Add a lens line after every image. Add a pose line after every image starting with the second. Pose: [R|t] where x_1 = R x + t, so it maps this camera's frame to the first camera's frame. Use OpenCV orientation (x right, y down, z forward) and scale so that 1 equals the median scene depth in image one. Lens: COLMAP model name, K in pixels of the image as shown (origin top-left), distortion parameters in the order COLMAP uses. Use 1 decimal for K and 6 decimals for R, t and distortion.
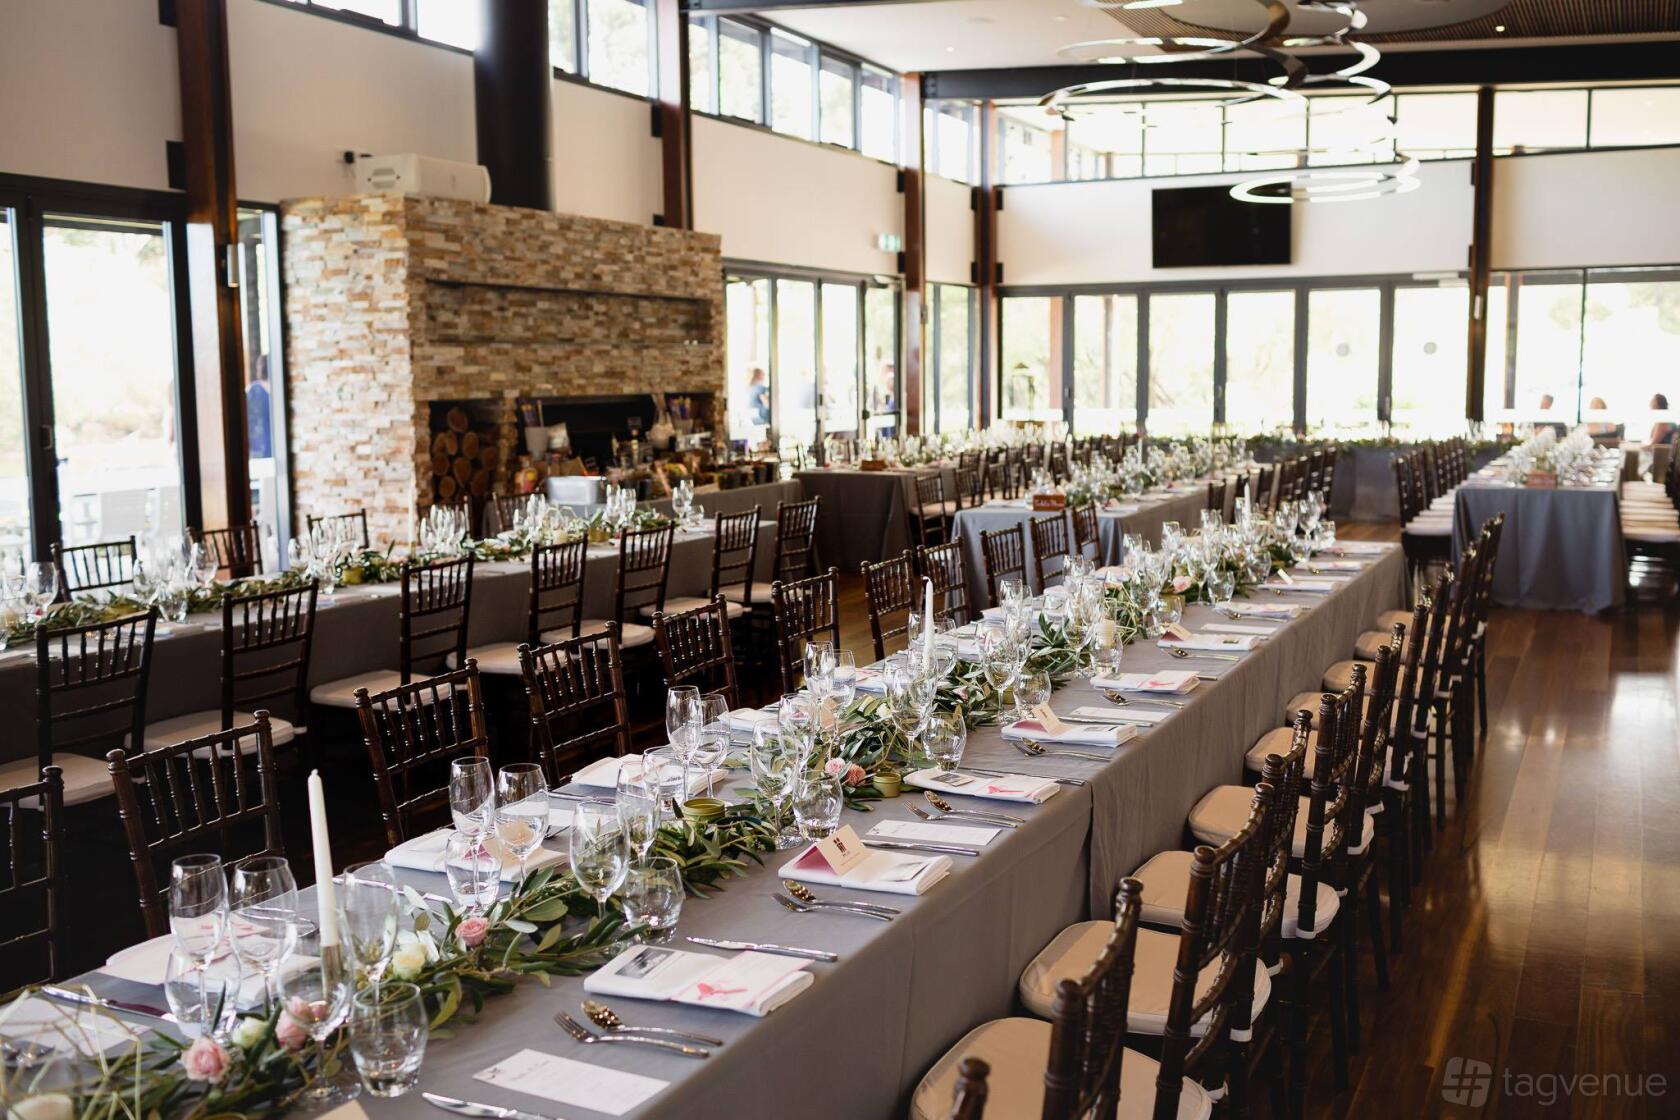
lens RADIAL K [[1861.1, 0, 840.0], [0, 1861.1, 560.0], [0, 0, 1]] dist [-0.020566, -0.011165]
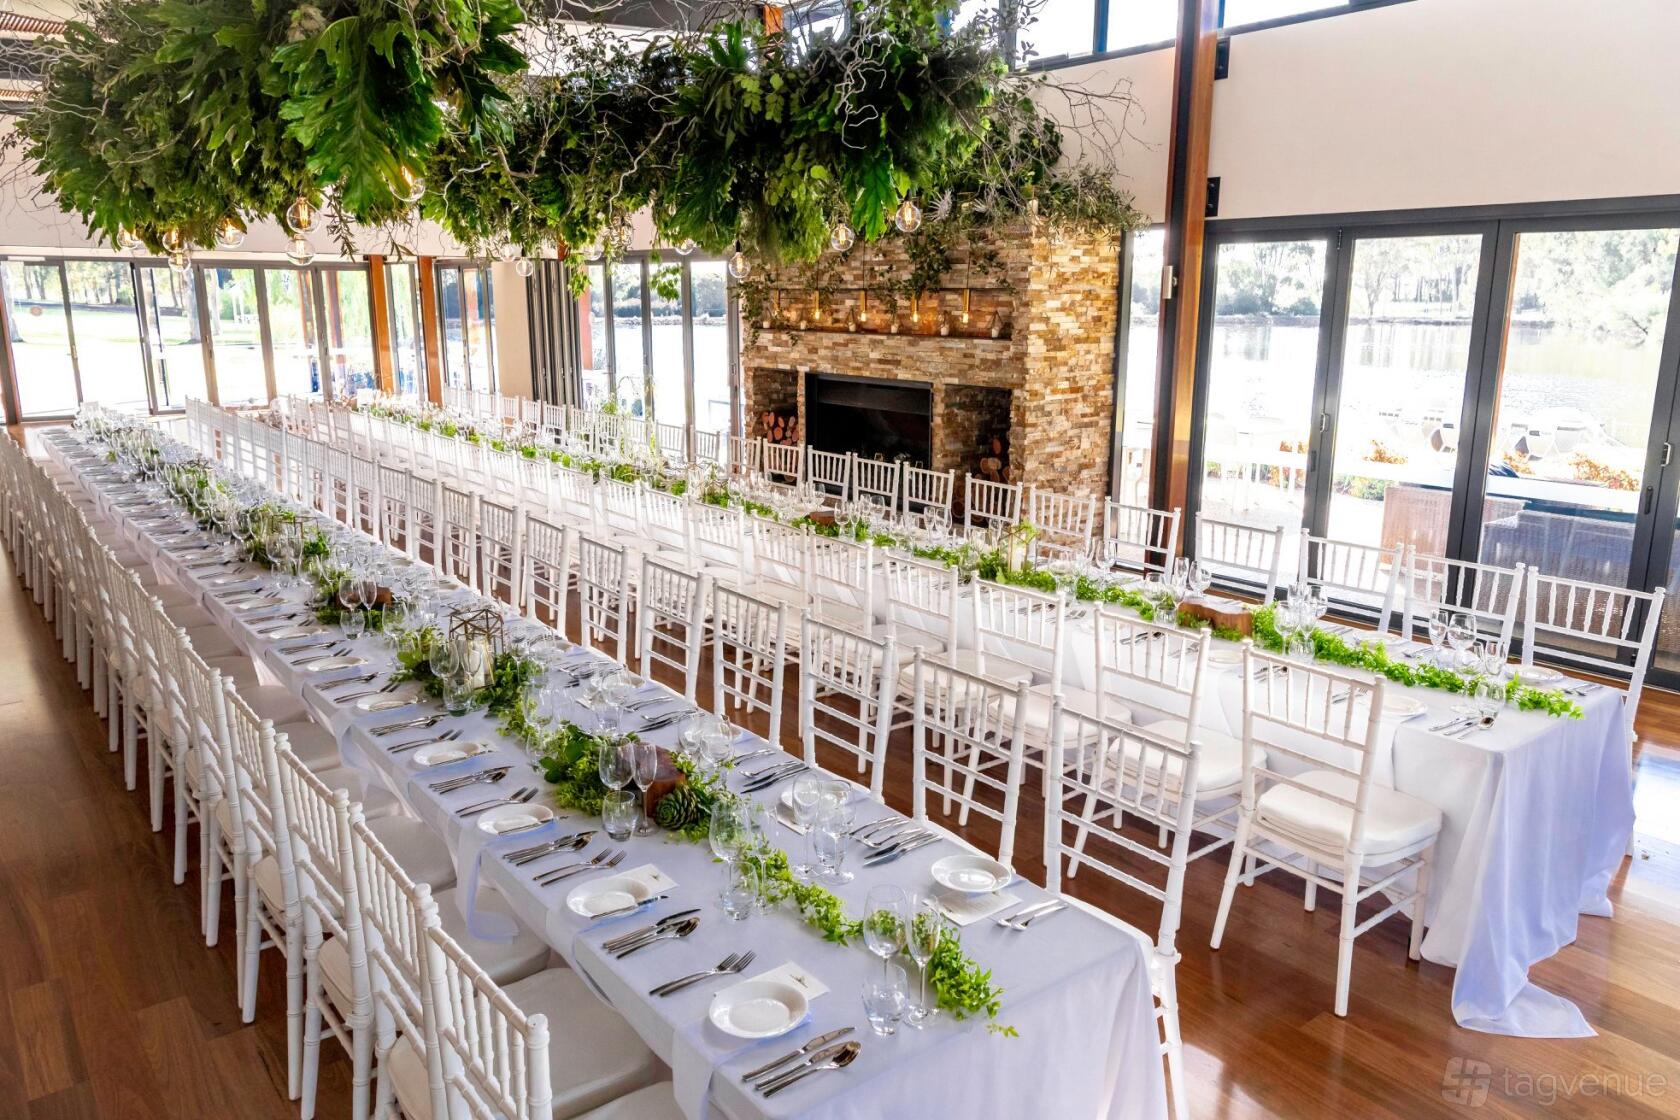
lens RADIAL K [[1164.8, 0, 840.0], [0, 1164.8, 560.0], [0, 0, 1]] dist [-0.003242, -0.001091]
pose [[-0.513965, 0.186196, -0.837359, 0.526403], [-0.091893, 0.958590, 0.269556, -0.175720], [0.852875, 0.215489, -0.475572, 1.360186]]
